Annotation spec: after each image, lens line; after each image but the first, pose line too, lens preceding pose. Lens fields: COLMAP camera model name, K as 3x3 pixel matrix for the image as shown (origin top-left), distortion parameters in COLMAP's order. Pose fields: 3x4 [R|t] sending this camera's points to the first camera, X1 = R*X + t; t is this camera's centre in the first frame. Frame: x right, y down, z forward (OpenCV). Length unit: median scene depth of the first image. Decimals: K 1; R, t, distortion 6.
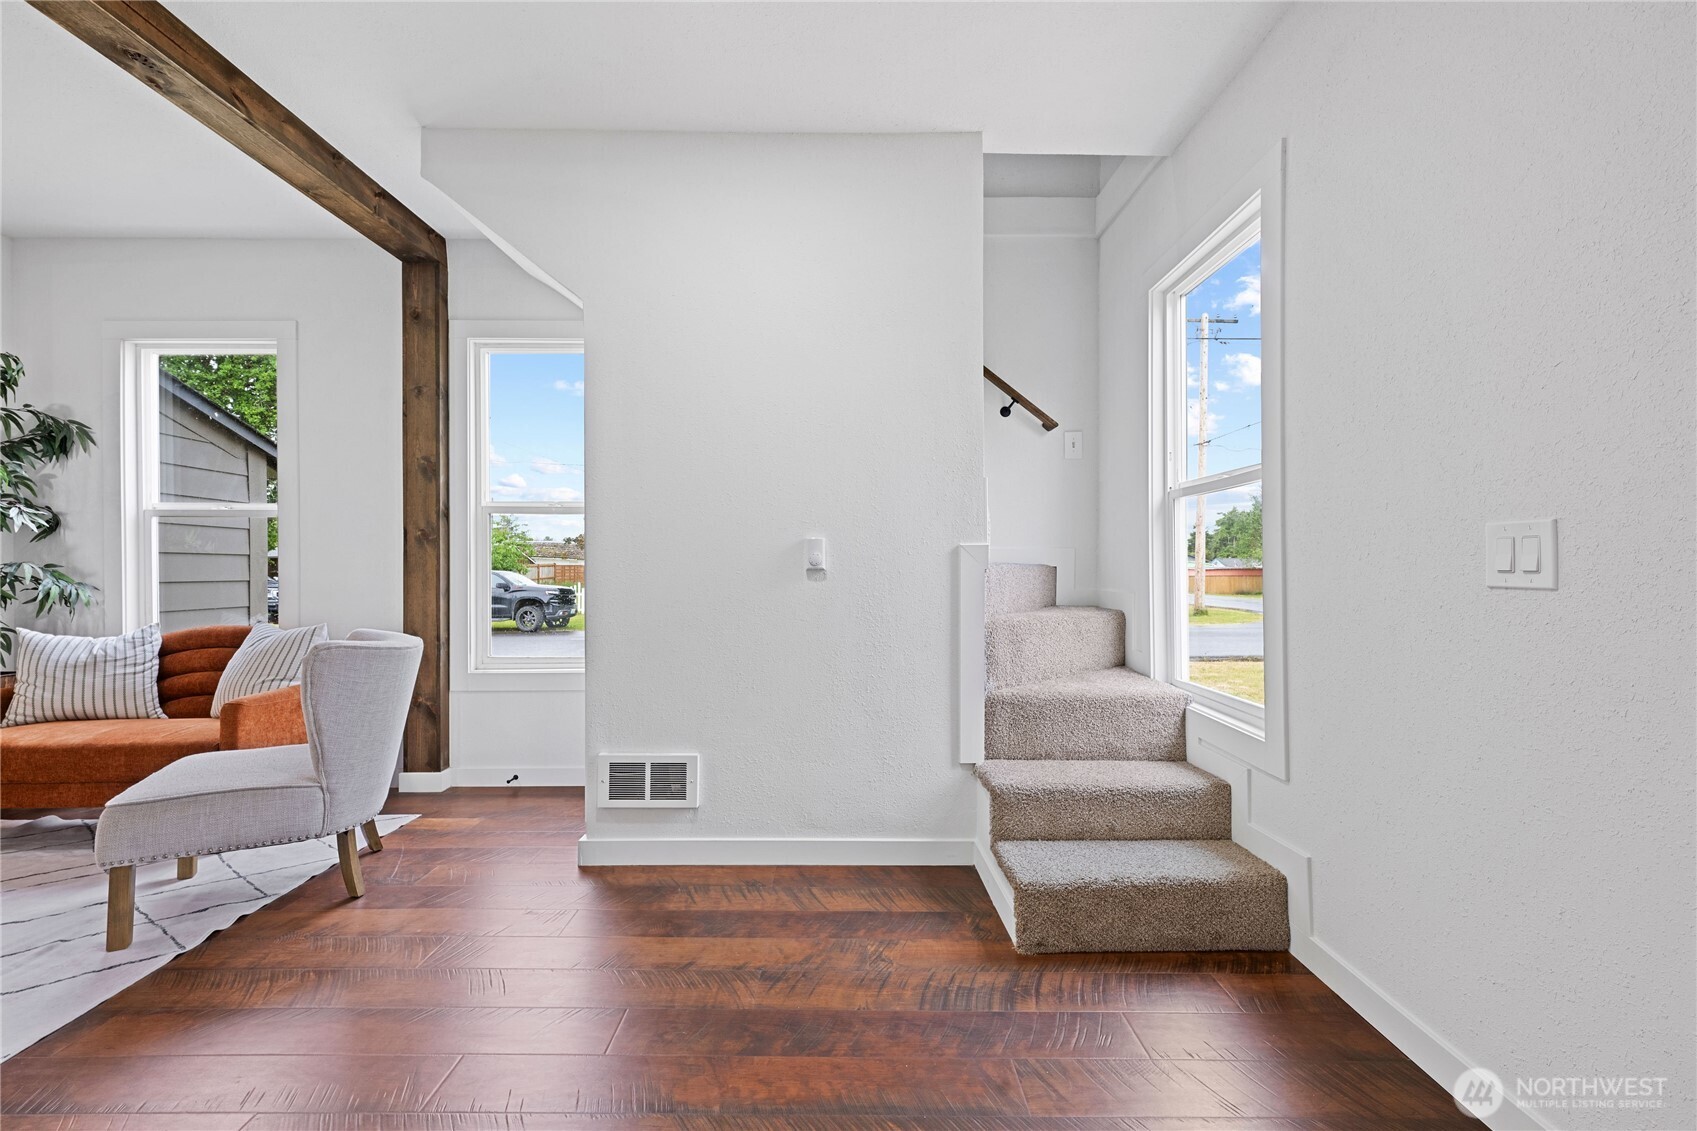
lens RADIAL K [[672.7, 0, 852.4], [0, 672.7, 569.6], [0, 0, 1]] dist [0.000259, -0.000011]
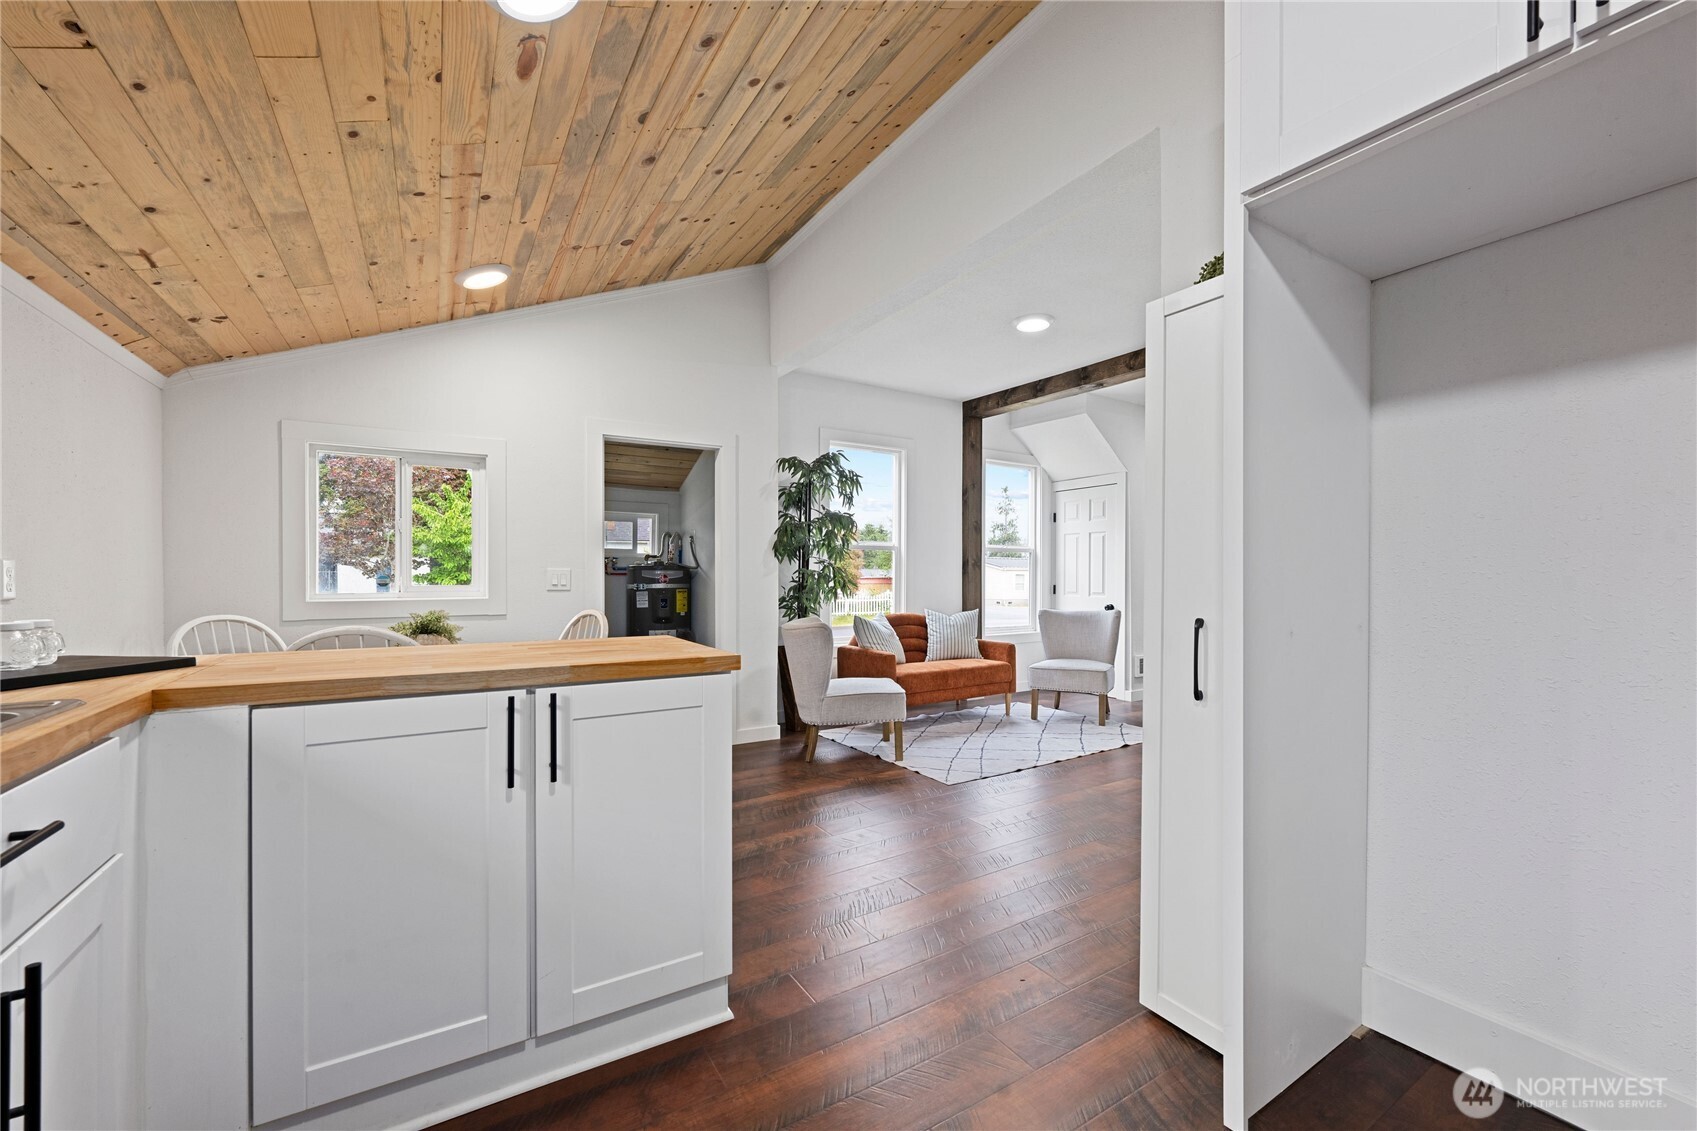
lens RADIAL K [[672.7, 0, 840.6], [0, 672.7, 575.4], [0, 0, 1]] dist [0.000259, -0.000011]
pose [[0.853308, 0.003288, 0.521397, -2.117640], [0.000427, 0.999975, -0.007005, -0.002368], [-0.521407, 0.006201, 0.853285, -0.449154]]
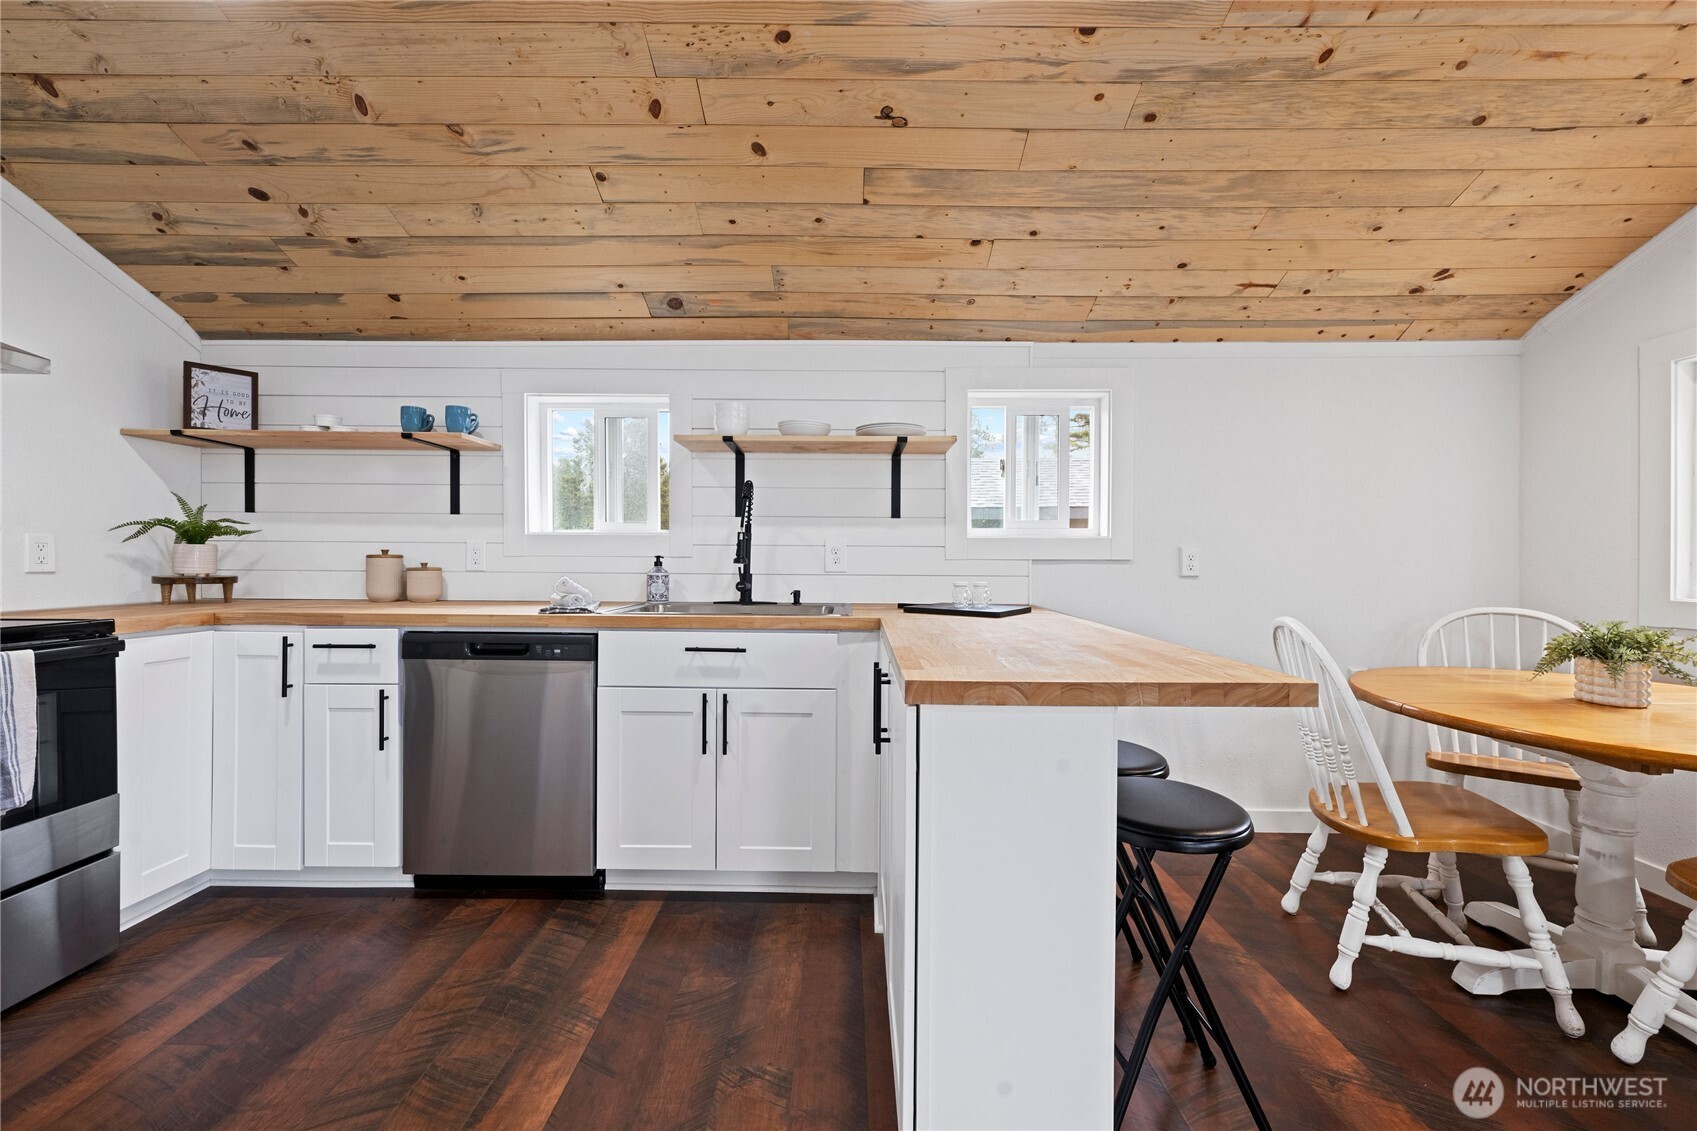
lens RADIAL K [[672.7, 0, 846.7], [0, 672.7, 563.8], [0, 0, 1]] dist [0.000259, -0.000011]
pose [[0.000366, 0.005657, -0.999984, -1.537166], [-0.012291, 0.999908, 0.005652, -0.001363], [0.999924, 0.012289, 0.000435, 0.052117]]
